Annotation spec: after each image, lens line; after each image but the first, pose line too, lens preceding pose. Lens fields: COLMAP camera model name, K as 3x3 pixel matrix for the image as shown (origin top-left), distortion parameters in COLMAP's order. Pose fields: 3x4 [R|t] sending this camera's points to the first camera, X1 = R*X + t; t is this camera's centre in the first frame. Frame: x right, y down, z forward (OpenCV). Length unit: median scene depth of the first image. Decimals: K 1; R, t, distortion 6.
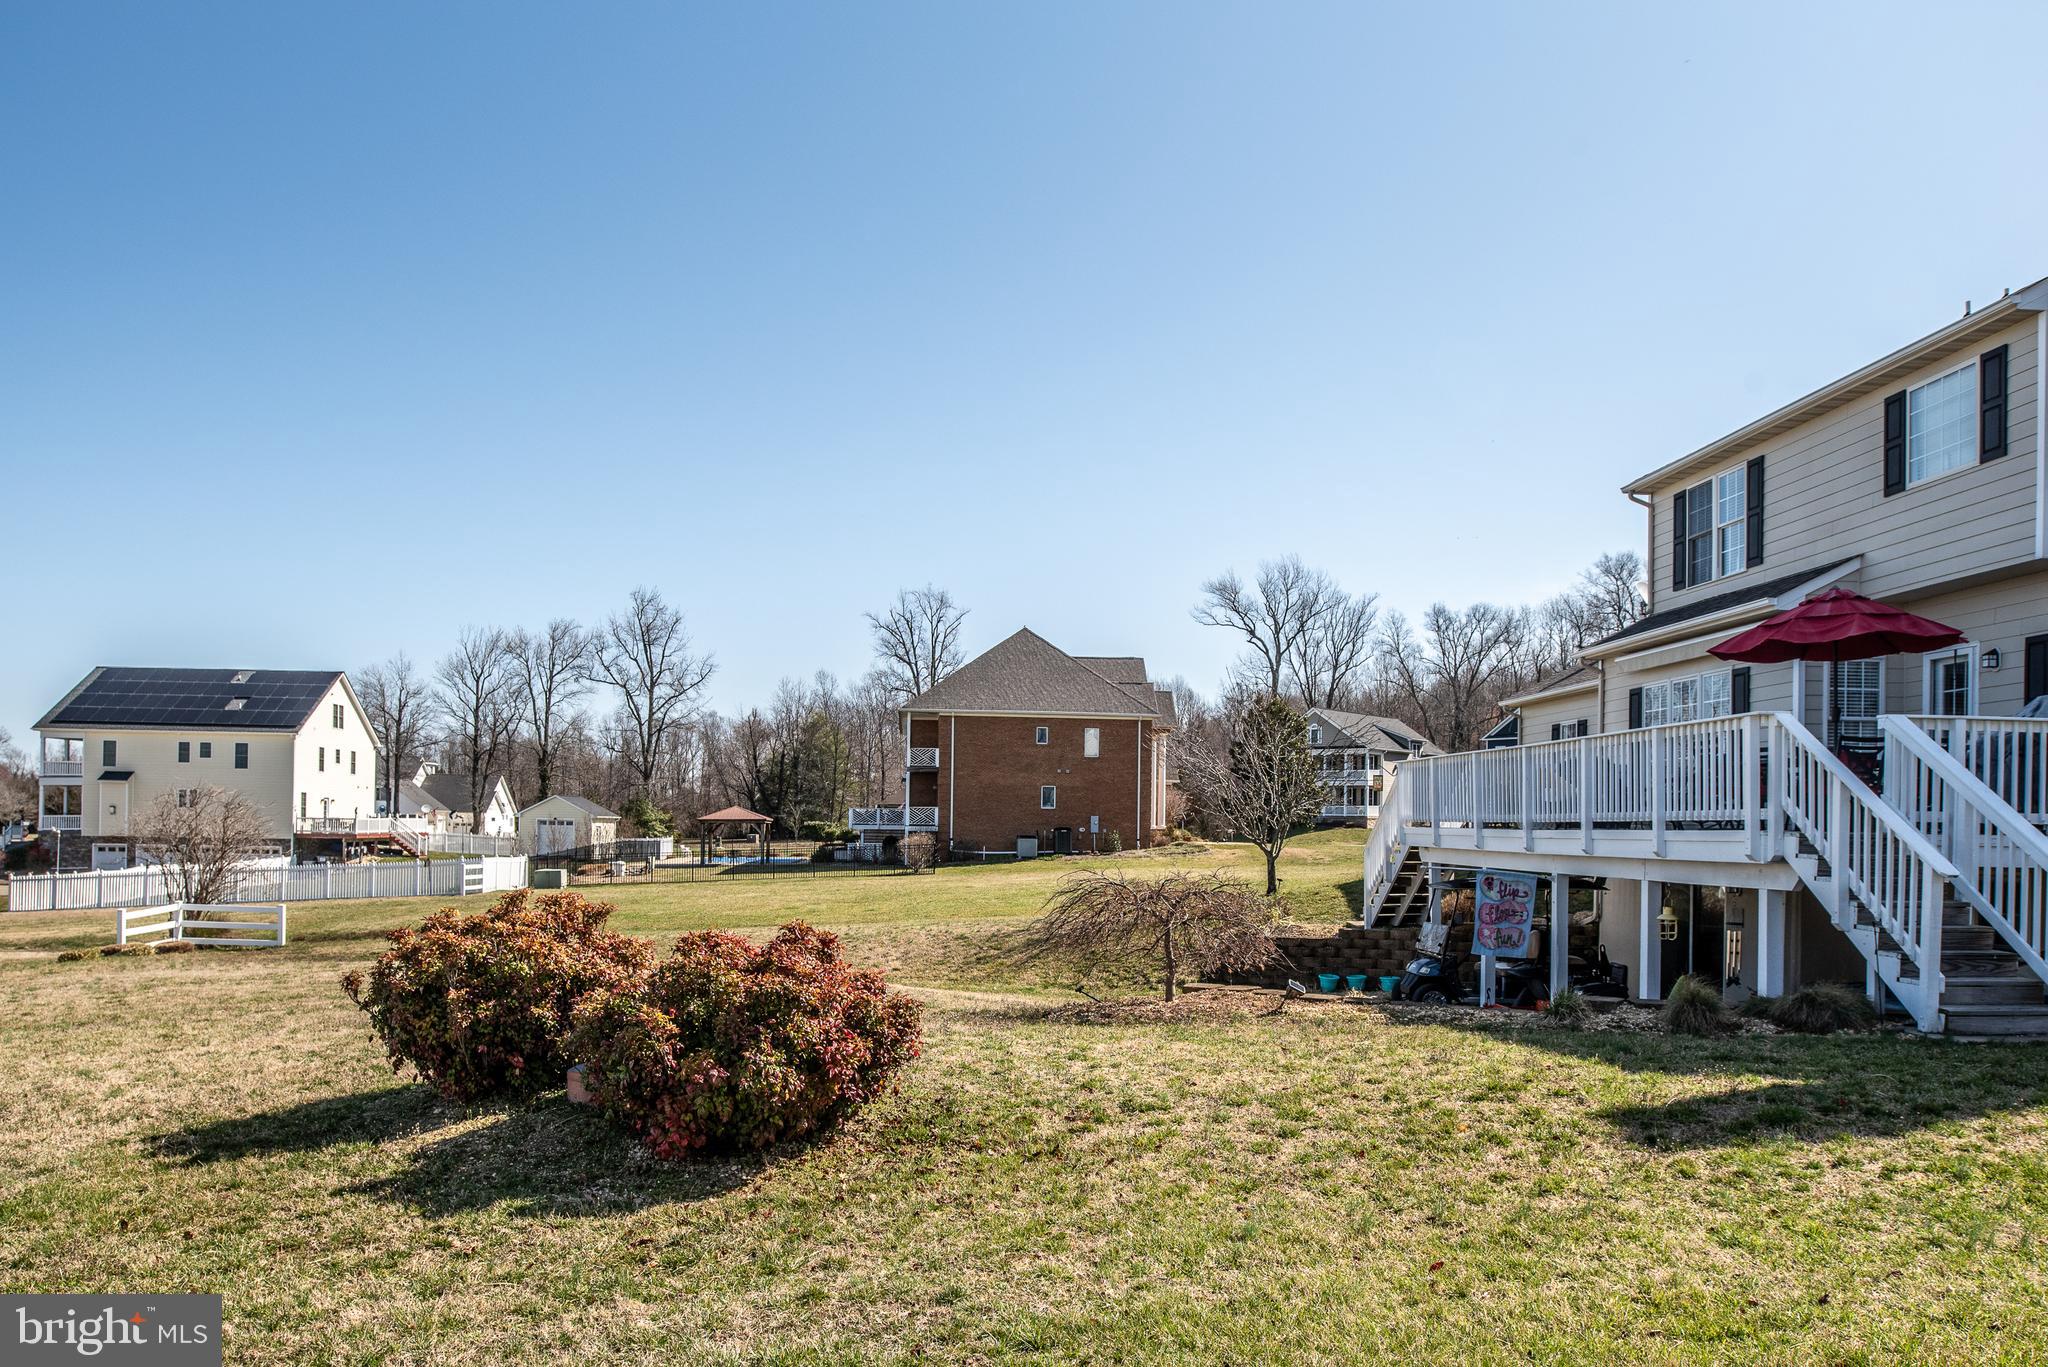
lens RADIAL K [[1418.6, 0, 1017.8], [0, 1418.6, 819.6], [0, 0, 1]] dist [0.000158, 0.000353]
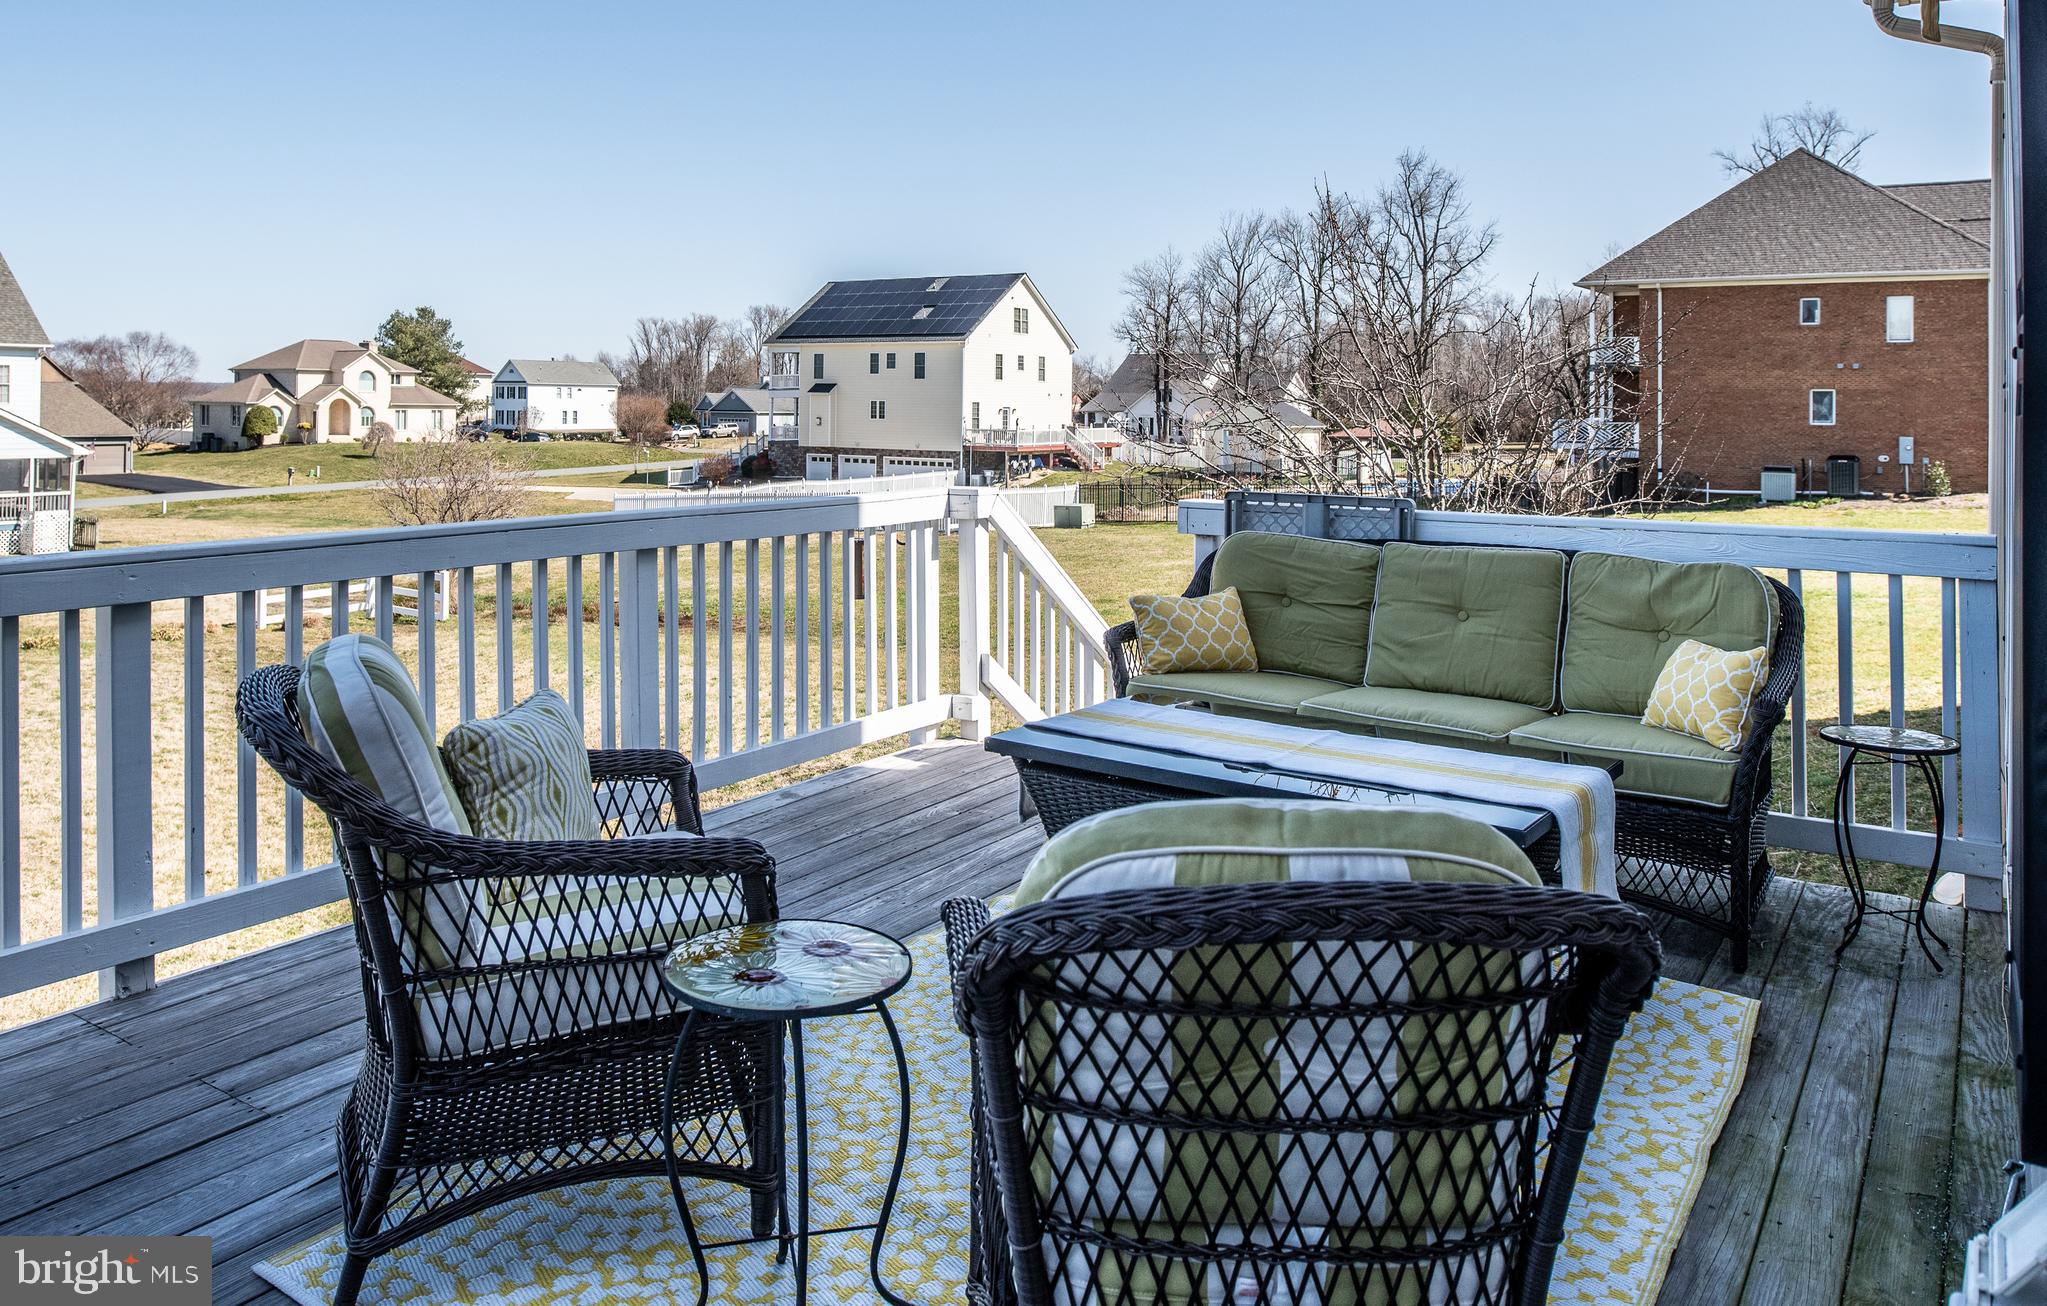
lens RADIAL K [[1497.9, 0, 1019.1], [0, 1497.9, 398.6], [0, 0, 1]] dist [0.000624, 0.000041]
pose [[0.800642, -0.007727, -0.599093, 0.116156], [0.004523, 0.999966, -0.006852, -0.014136], [0.599126, 0.002776, 0.800650, 0.205587]]
